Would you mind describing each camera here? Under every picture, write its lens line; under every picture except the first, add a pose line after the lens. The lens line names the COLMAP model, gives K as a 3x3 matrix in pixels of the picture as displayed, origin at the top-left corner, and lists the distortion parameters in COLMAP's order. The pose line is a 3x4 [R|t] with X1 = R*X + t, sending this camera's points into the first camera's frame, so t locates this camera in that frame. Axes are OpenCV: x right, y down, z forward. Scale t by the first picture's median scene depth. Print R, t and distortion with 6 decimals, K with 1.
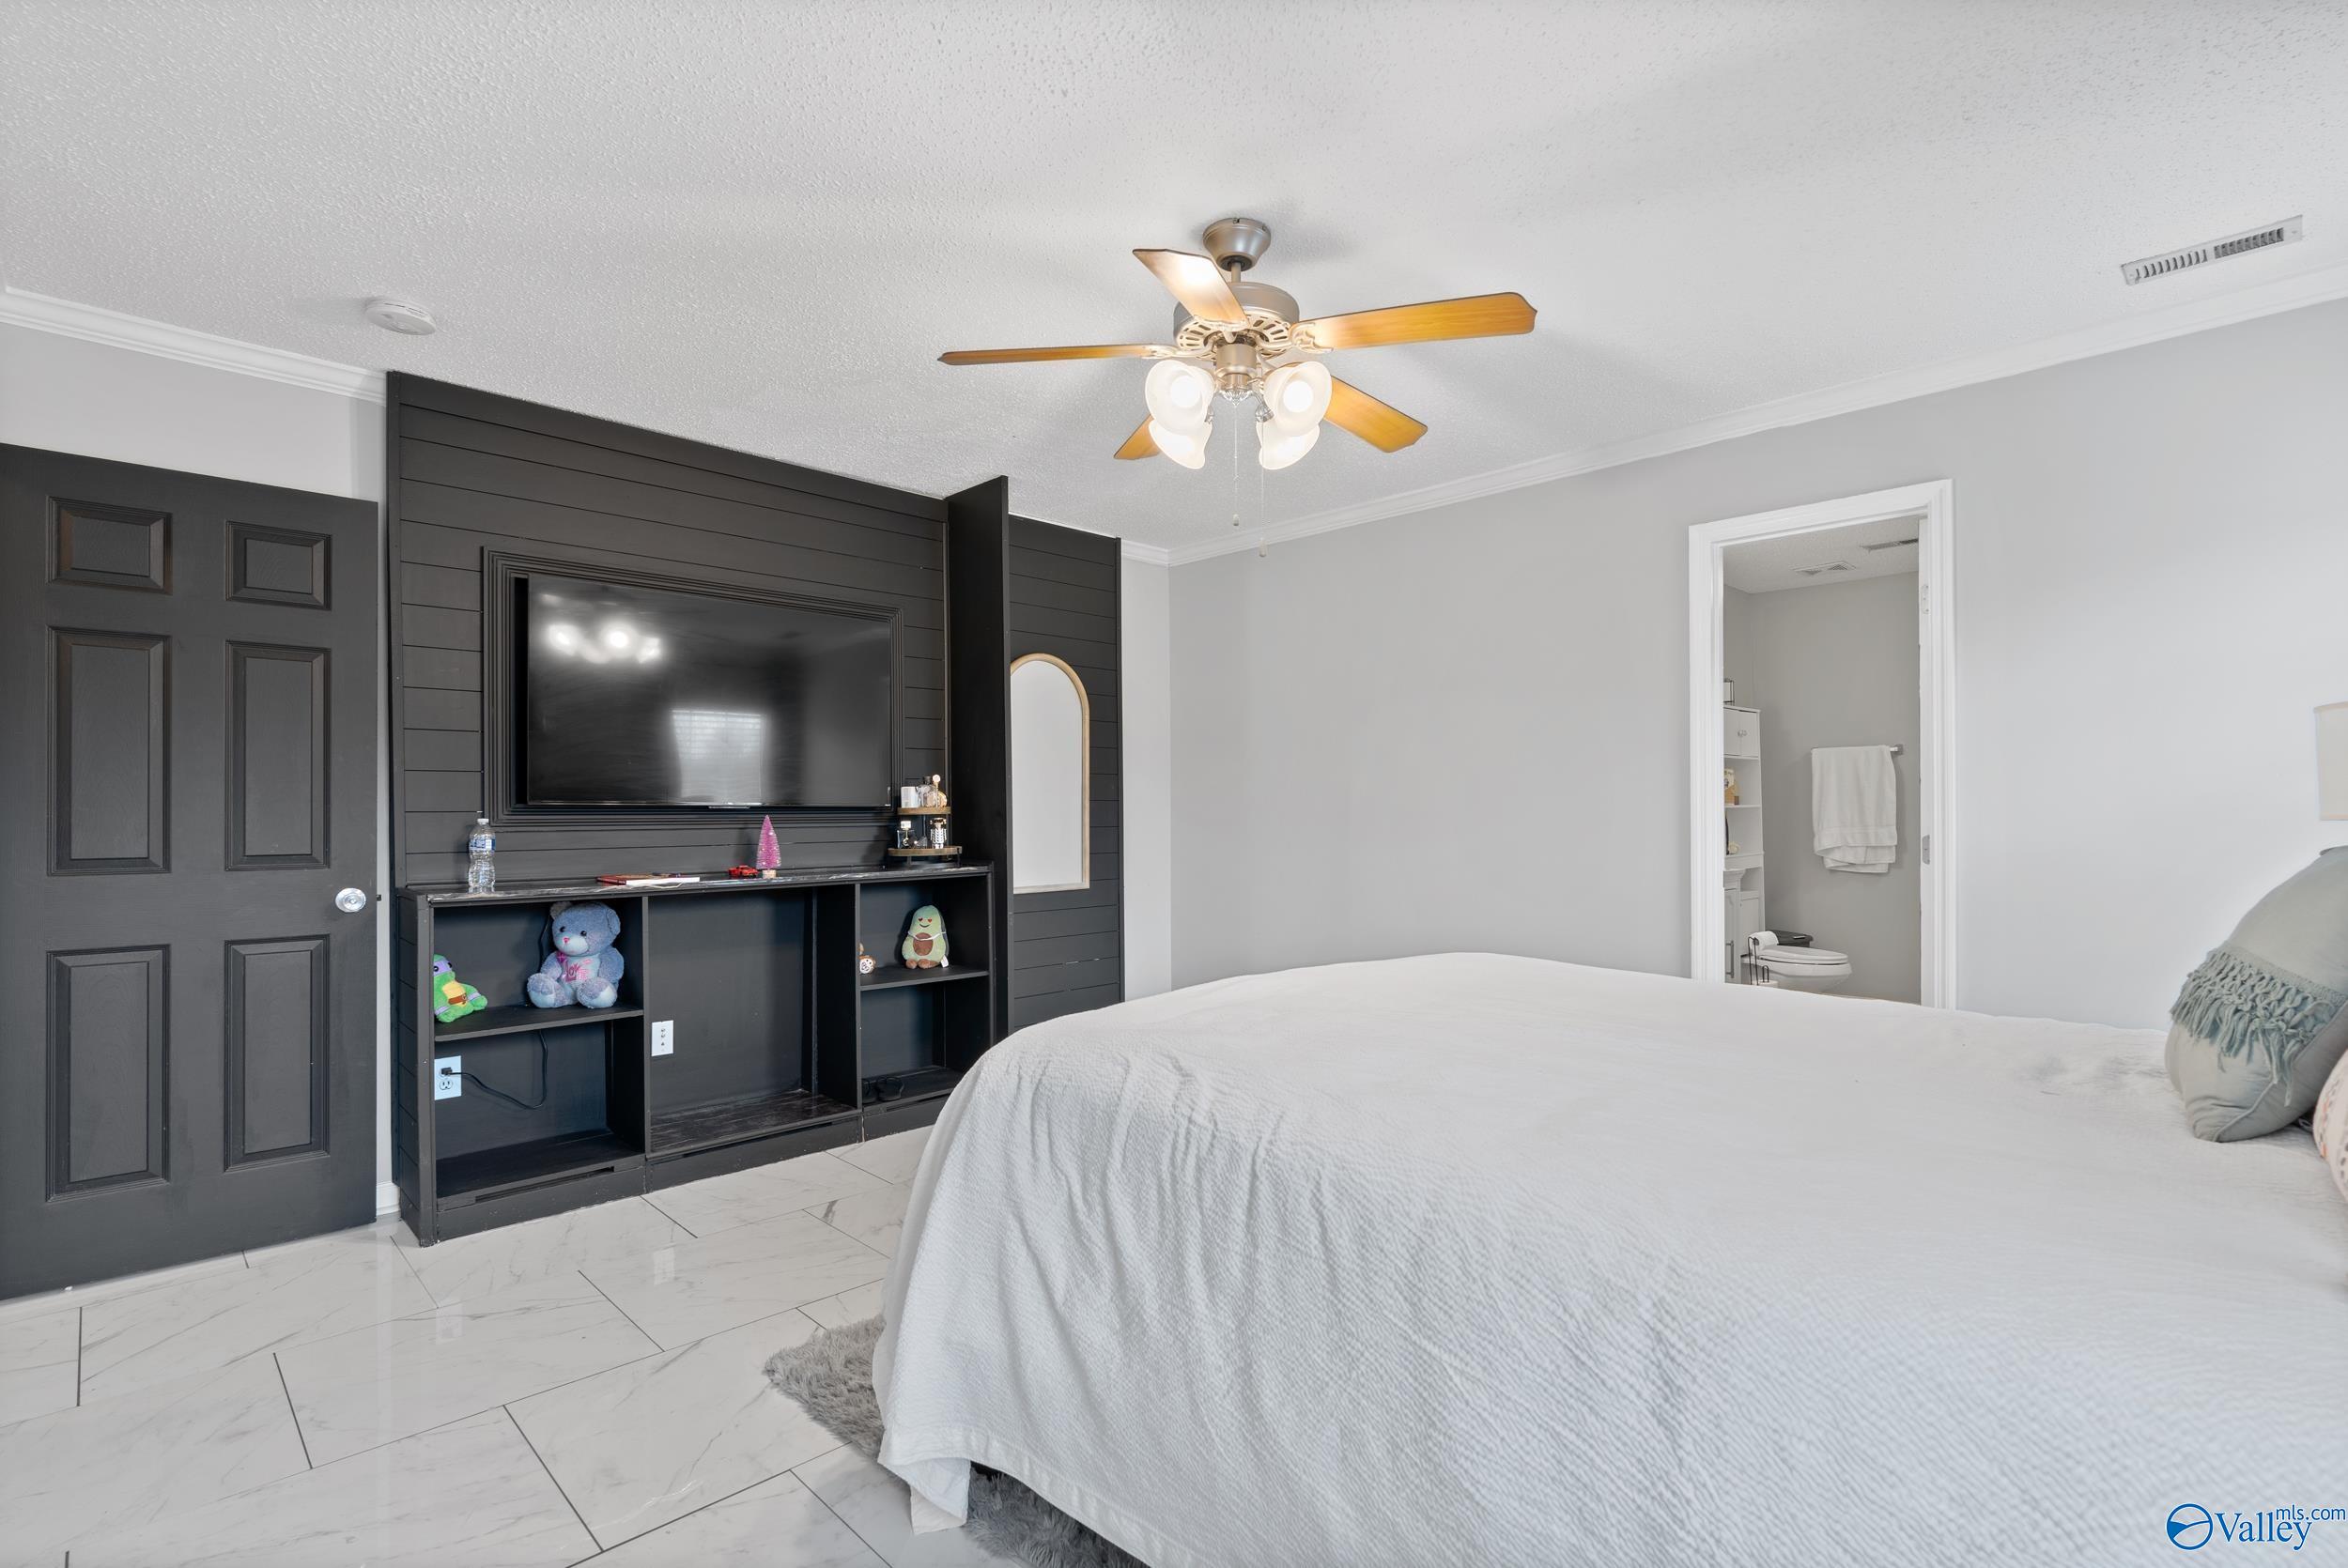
lens RADIAL K [[1074.9, 0, 1179.8], [0, 1074.9, 799.7], [0, 0, 1]] dist [-0.007469, 0.003444]
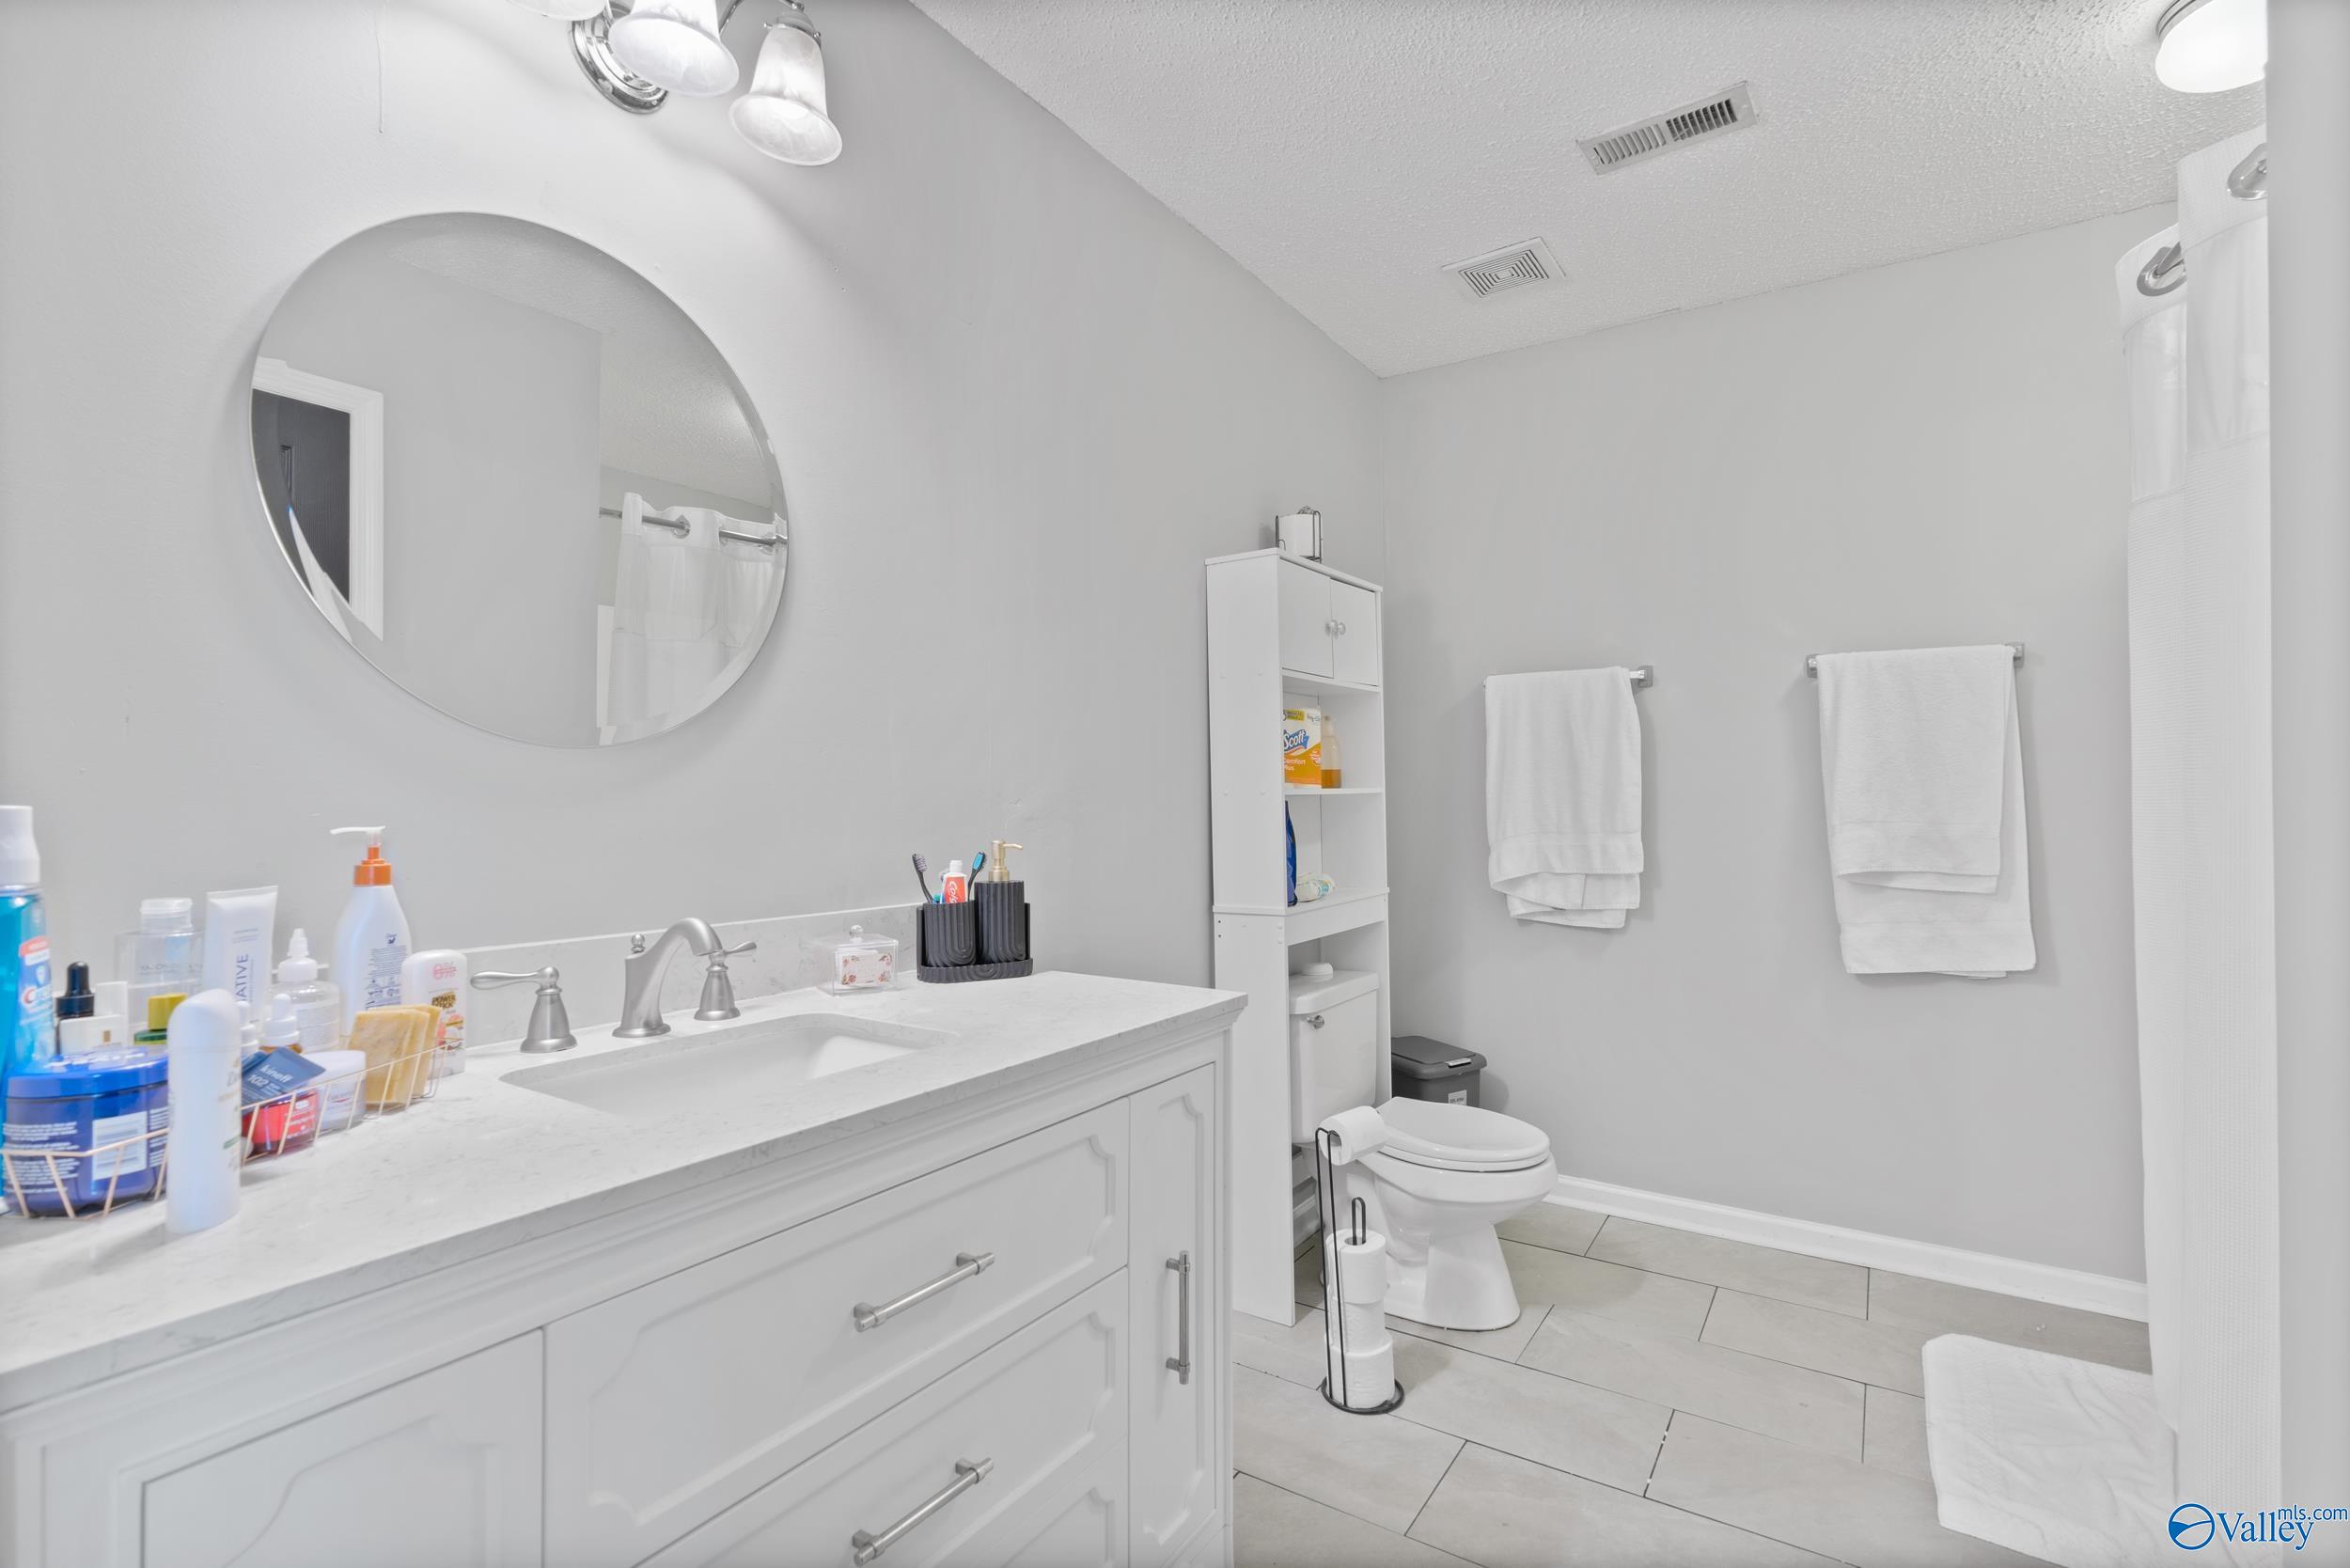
lens RADIAL K [[1076.0, 0, 1169.6], [0, 1076.0, 781.2], [0, 0, 1]] dist [-0.007469, 0.003444]
pose [[0.975921, 0.003902, 0.218092, 0.350440], [-0.002260, 0.999967, -0.007776, 0.005257], [-0.218115, 0.007096, 0.975897, 0.566168]]
